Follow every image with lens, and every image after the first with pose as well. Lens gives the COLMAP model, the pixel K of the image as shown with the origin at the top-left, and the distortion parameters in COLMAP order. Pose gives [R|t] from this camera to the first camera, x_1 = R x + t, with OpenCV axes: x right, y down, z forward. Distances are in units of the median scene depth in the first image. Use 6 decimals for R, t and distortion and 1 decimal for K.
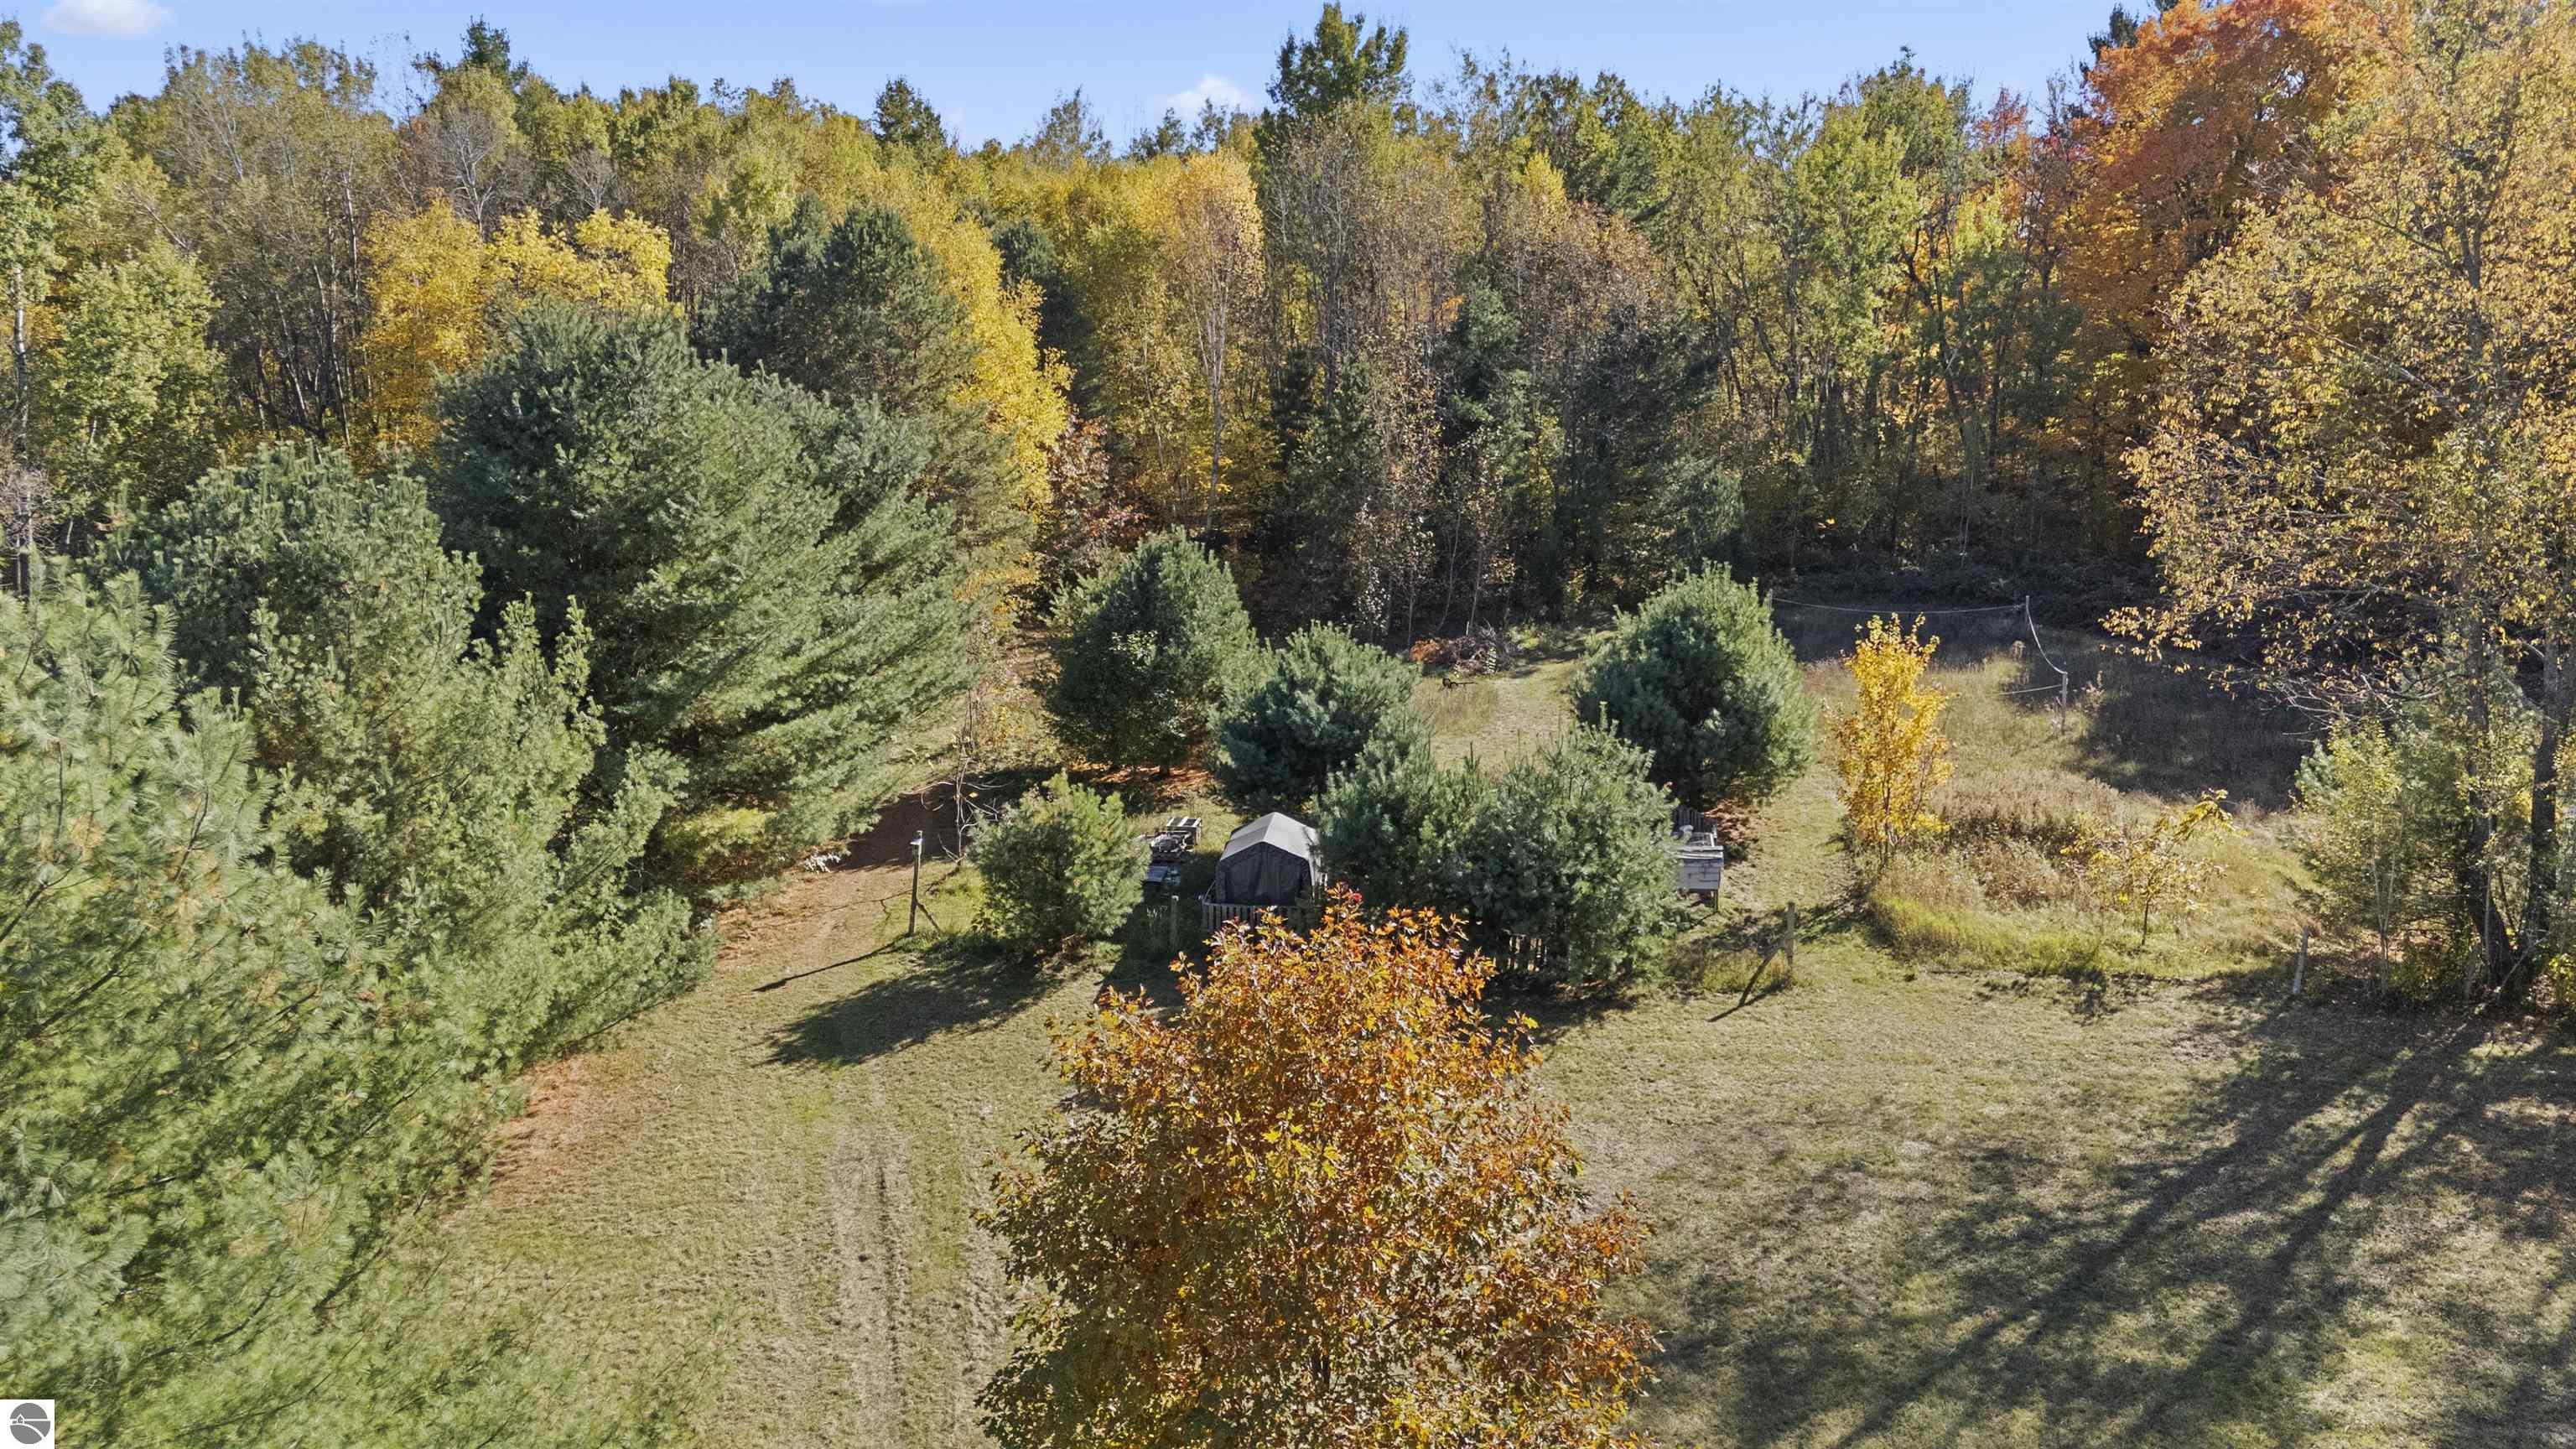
lens RADIAL K [[1878.0, 0, 1296.4], [0, 1878.0, 745.0], [0, 0, 1]] dist [0.058410, -0.051633]
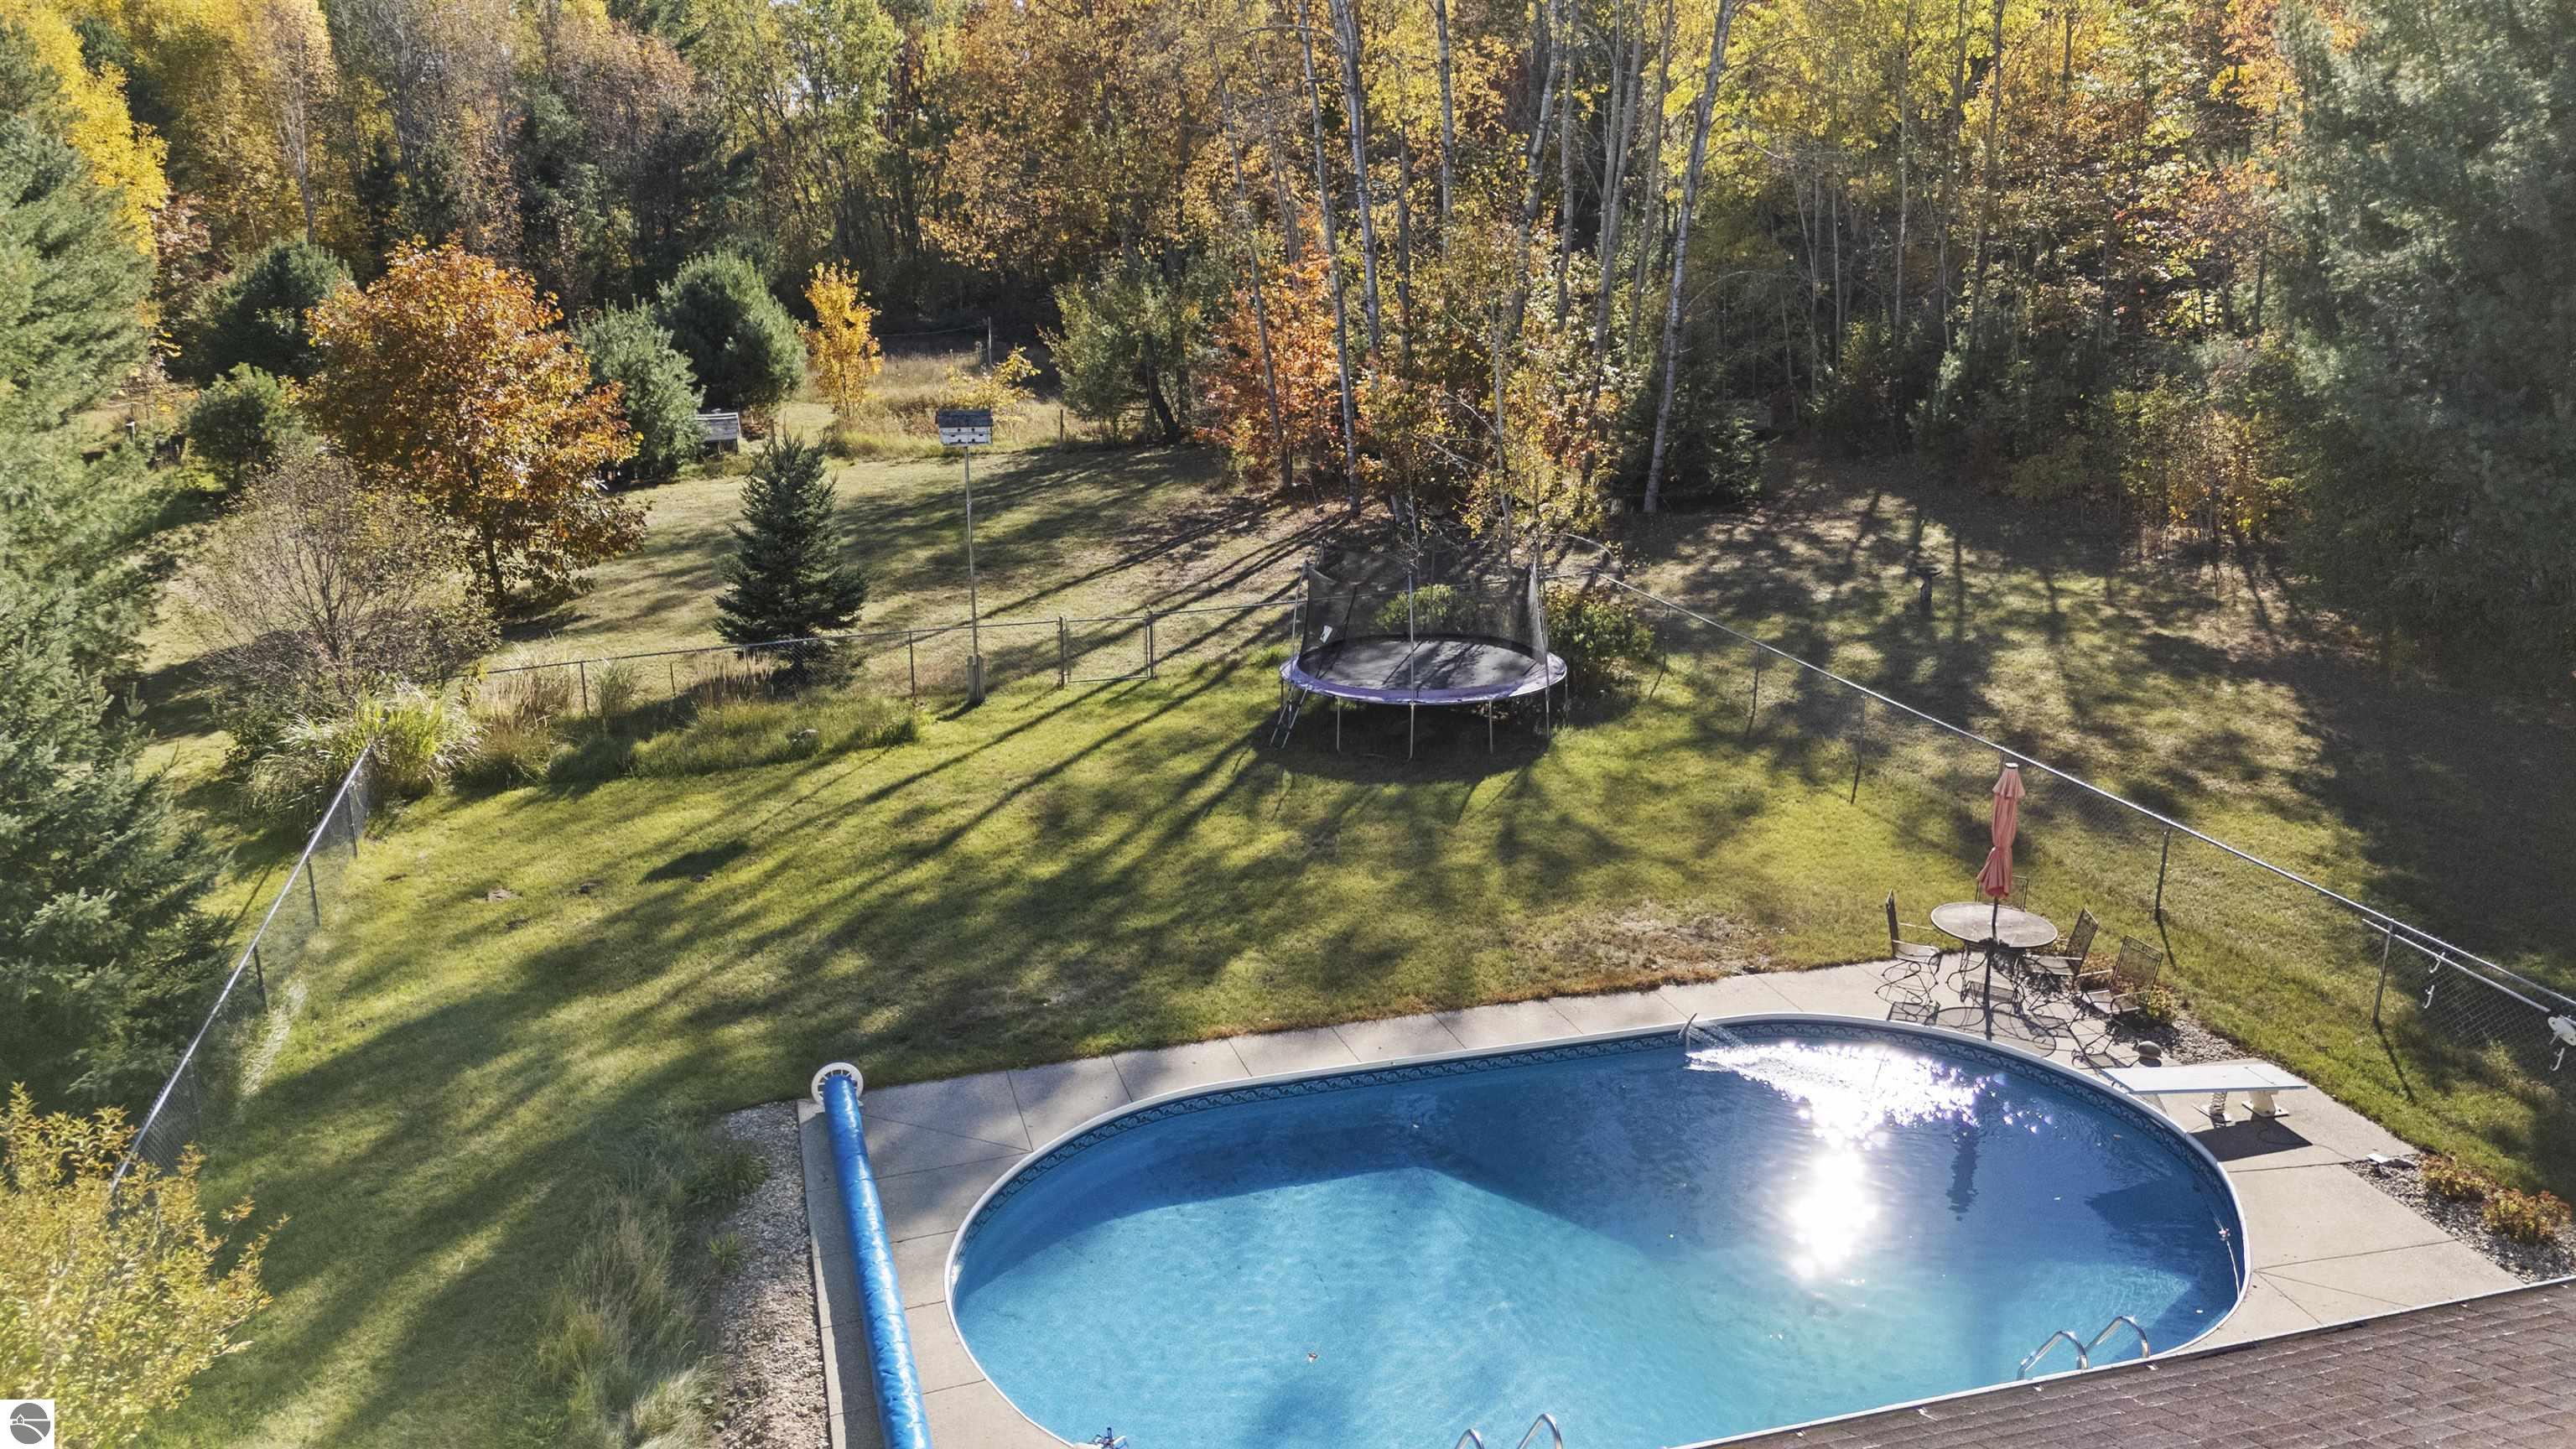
lens RADIAL K [[1878.0, 0, 1297.2], [0, 1878.0, 729.0], [0, 0, 1]] dist [0.058410, -0.051633]
pose [[0.903738, -0.122373, 0.410223, -0.021424], [0.104395, 0.992341, 0.066037, 0.210459], [-0.415163, -0.016855, 0.909591, -0.492539]]
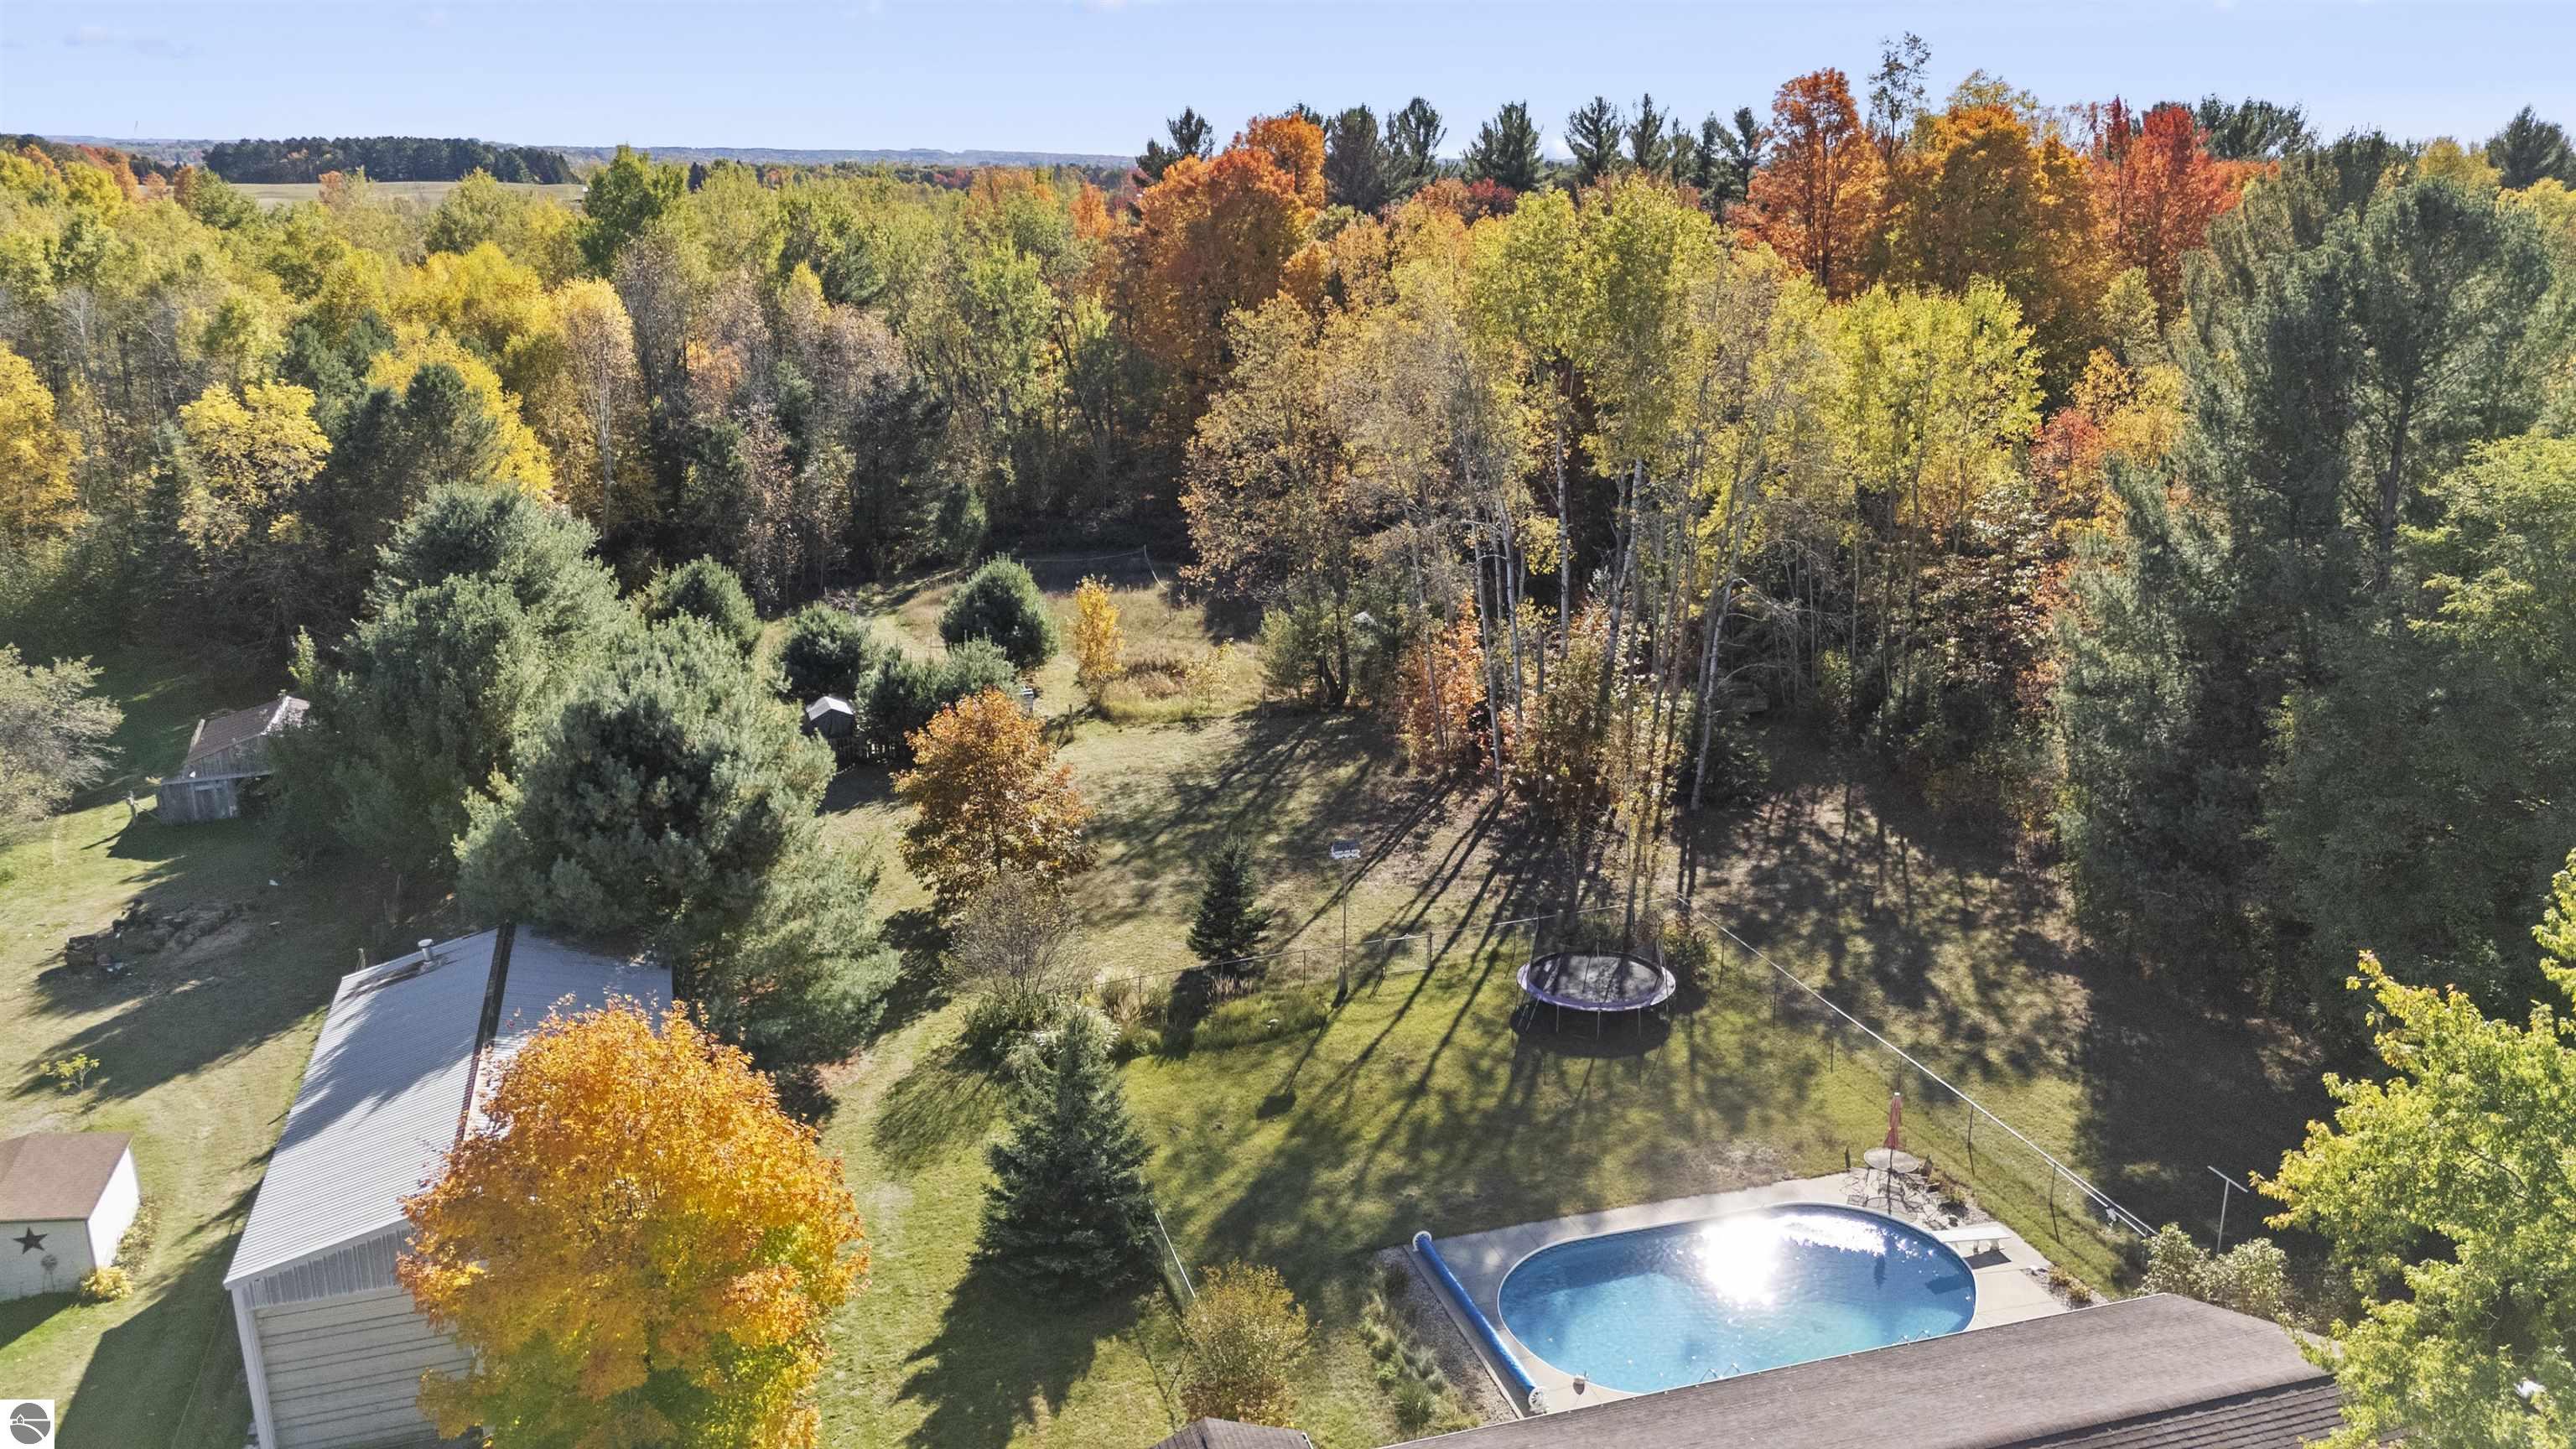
lens RADIAL K [[1878.0, 0, 1292.0], [0, 1878.0, 715.2], [0, 0, 1]] dist [0.058410, -0.051633]
pose [[0.897694, -0.121530, 0.423529, -0.348857], [0.109397, 0.992587, 0.052946, 0.002367], [-0.426824, -0.001197, 0.904334, -0.890656]]
